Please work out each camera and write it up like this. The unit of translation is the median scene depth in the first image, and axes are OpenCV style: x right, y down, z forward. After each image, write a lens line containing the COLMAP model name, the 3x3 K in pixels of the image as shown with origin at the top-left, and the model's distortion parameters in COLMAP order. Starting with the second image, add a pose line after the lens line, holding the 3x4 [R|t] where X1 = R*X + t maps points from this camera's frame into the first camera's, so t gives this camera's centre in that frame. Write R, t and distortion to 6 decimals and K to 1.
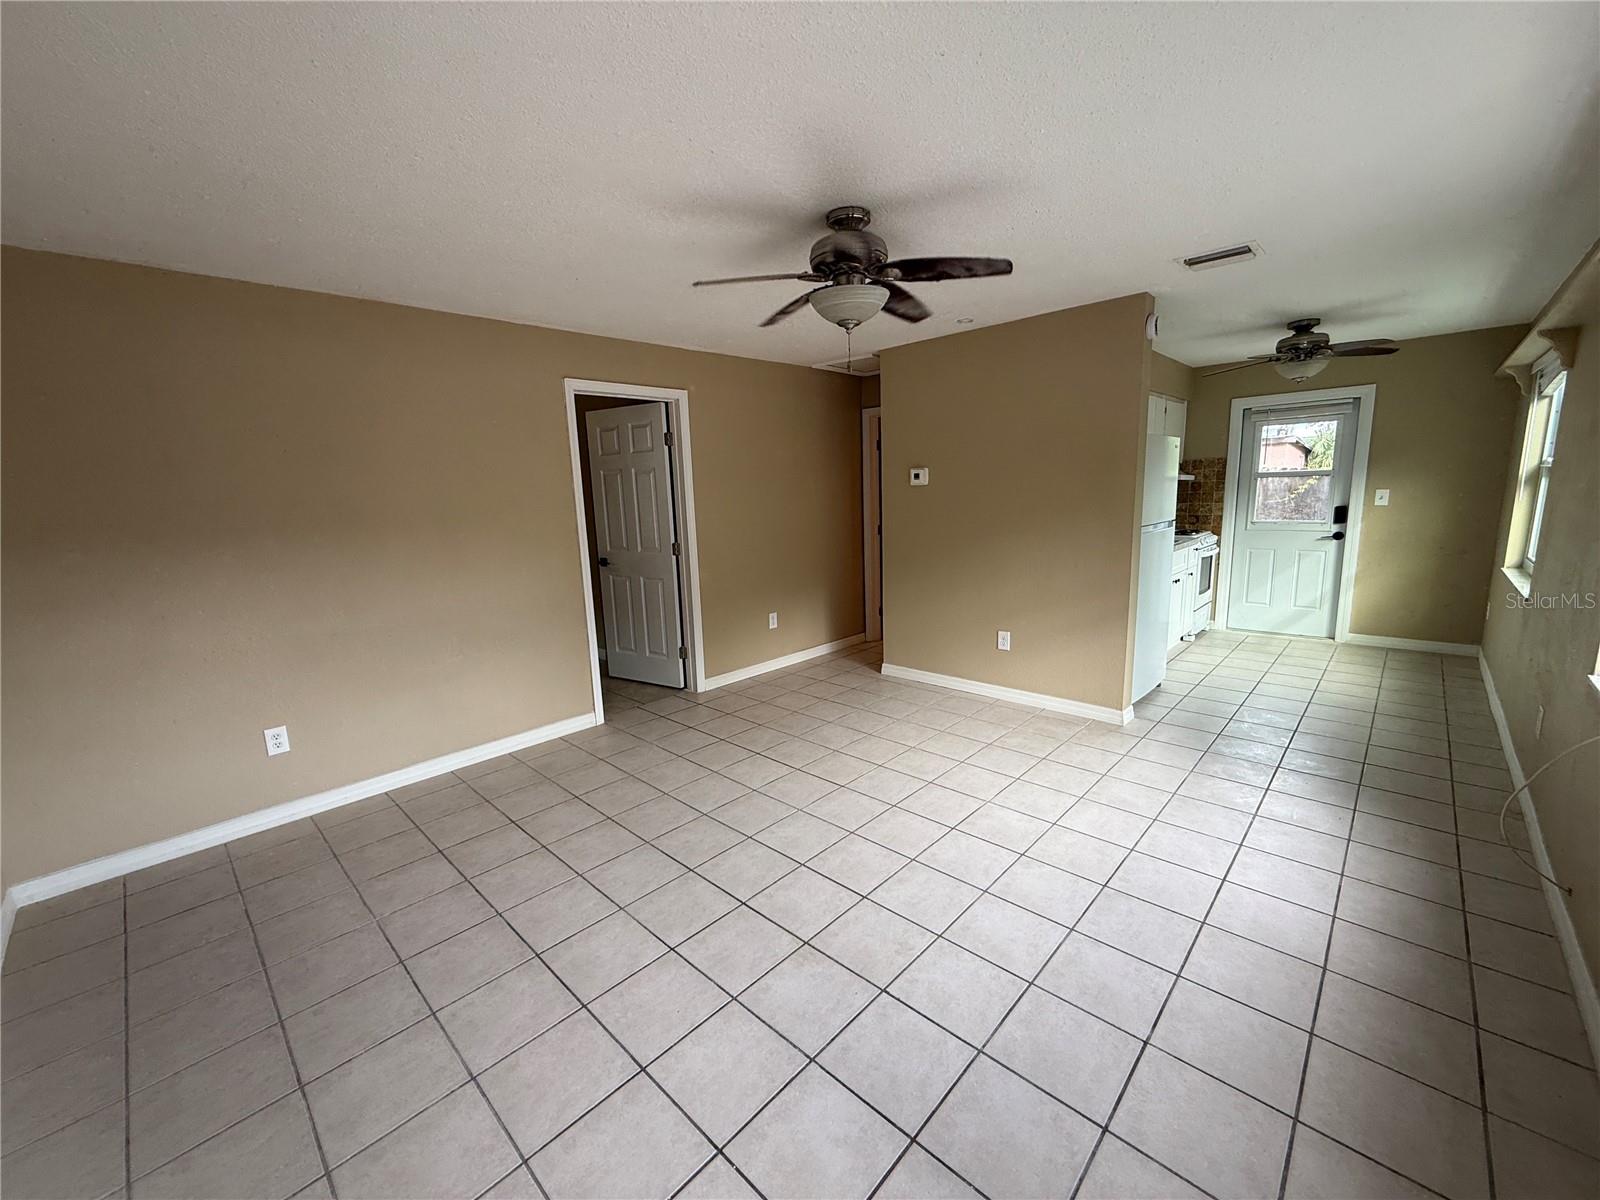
lens RADIAL K [[639.4, 0, 800.0], [0, 639.4, 600.0], [0, 0, 1]] dist [-0.000751, 0.000041]
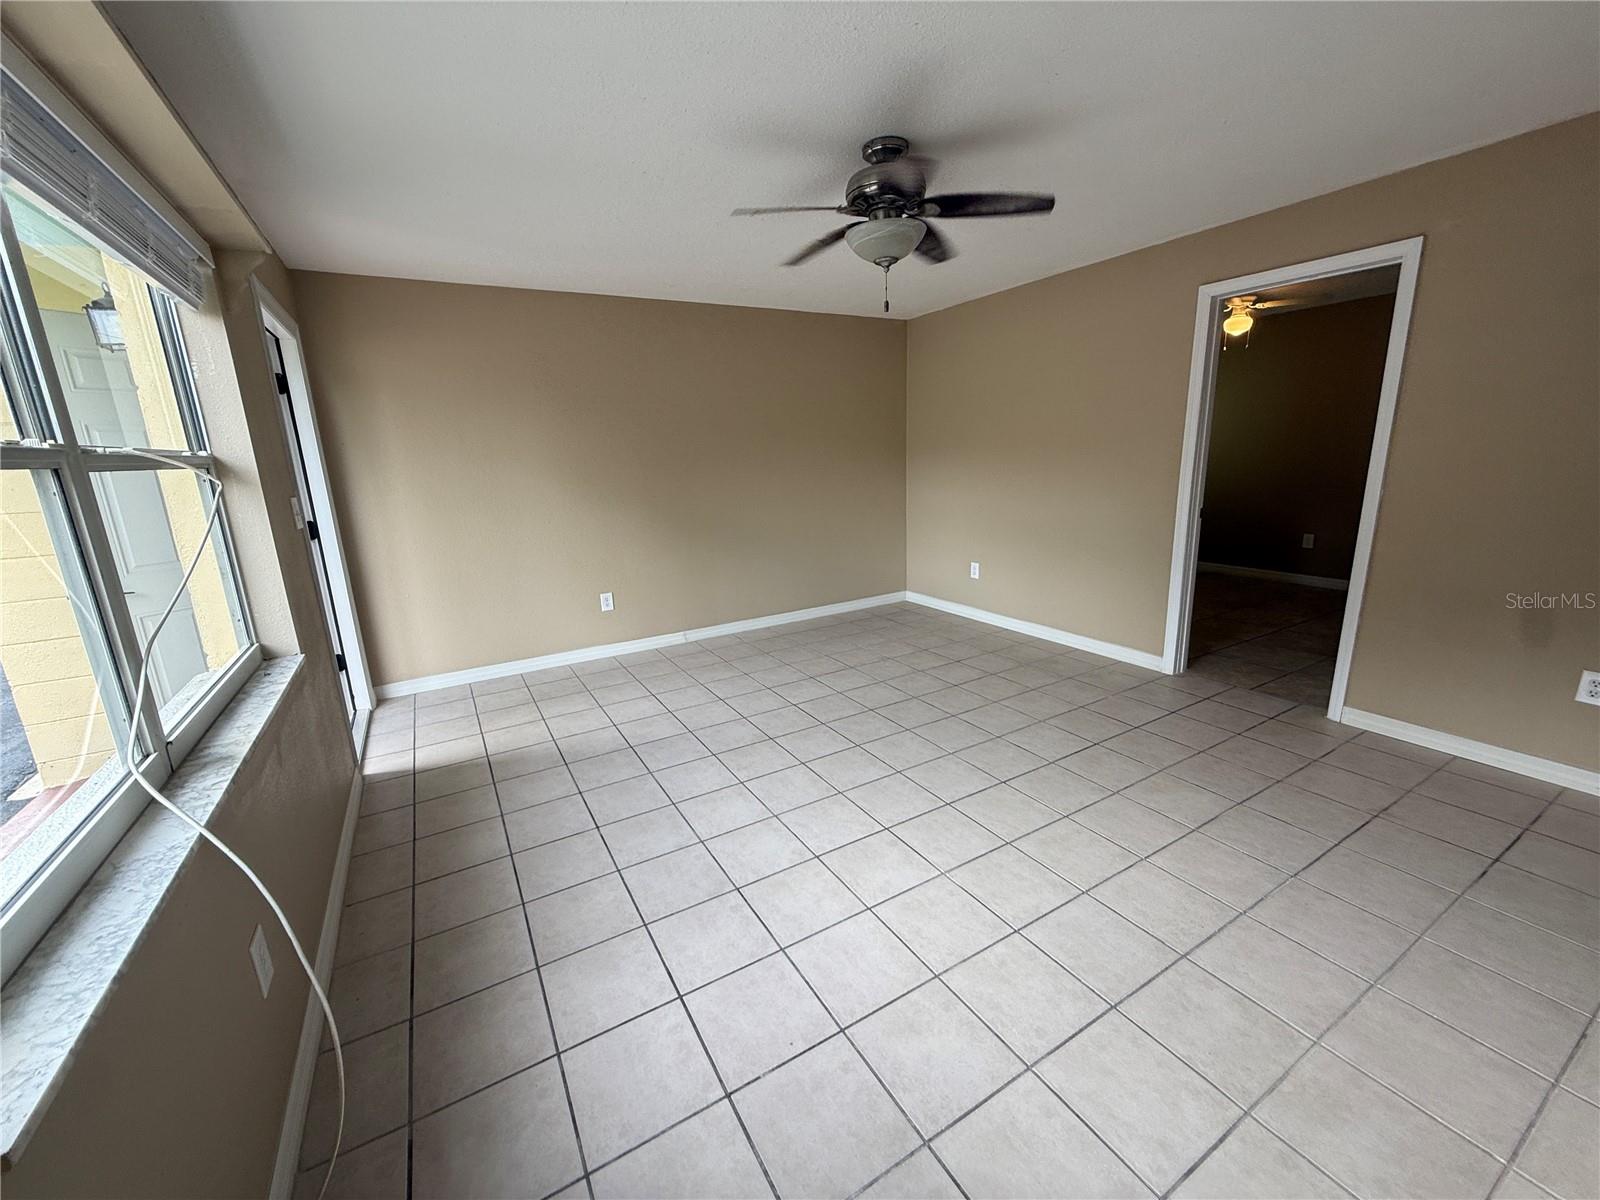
lens RADIAL K [[639.4, 0, 800.0], [0, 639.4, 600.0], [0, 0, 1]] dist [-0.000751, 0.000041]
pose [[-0.278851, 0.266011, -0.922757, 1.024073], [-0.116069, 0.944491, 0.307351, -0.201288], [0.953294, 0.192808, -0.232497, 1.053339]]
